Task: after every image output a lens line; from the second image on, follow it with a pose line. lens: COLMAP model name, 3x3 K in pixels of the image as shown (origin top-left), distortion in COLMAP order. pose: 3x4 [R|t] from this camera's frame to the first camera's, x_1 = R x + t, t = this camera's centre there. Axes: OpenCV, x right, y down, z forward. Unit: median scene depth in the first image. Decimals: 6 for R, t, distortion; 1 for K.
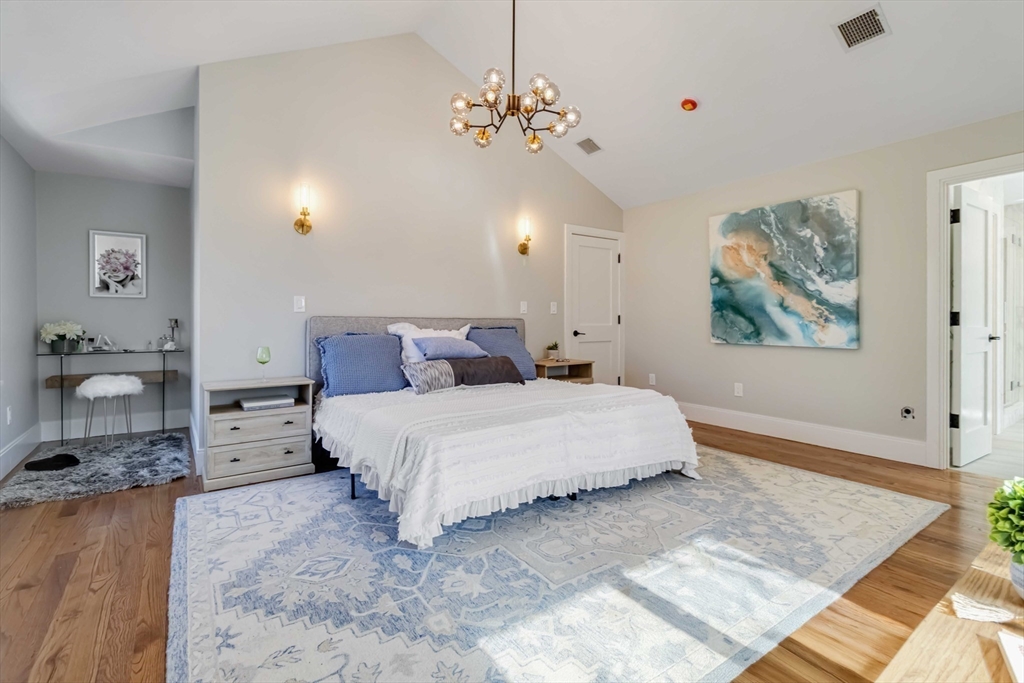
lens RADIAL K [[473.6, 0, 518.9], [0, 473.6, 325.2], [0, 0, 1]] dist [0.002291, 0.000866]
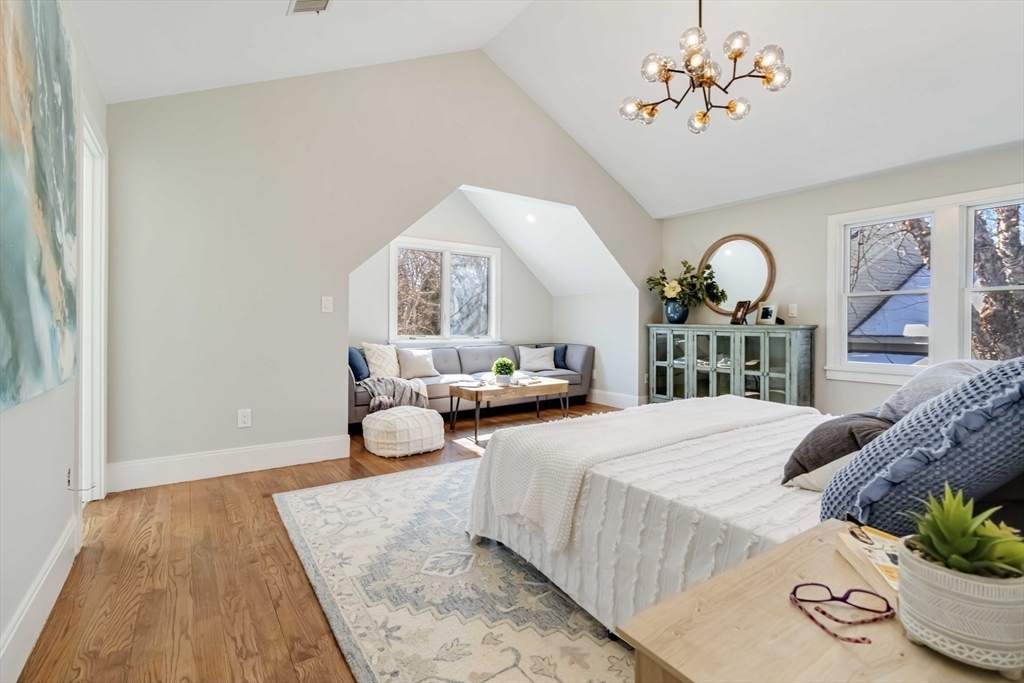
lens RADIAL K [[473.6, 0, 518.9], [0, 473.6, 325.2], [0, 0, 1]] dist [0.002291, 0.000866]
pose [[-0.999908, -0.001226, 0.013523, 0.331438], [-0.001141, 0.999980, 0.006300, -0.013402], [-0.013530, 0.006284, -0.999889, 2.038882]]
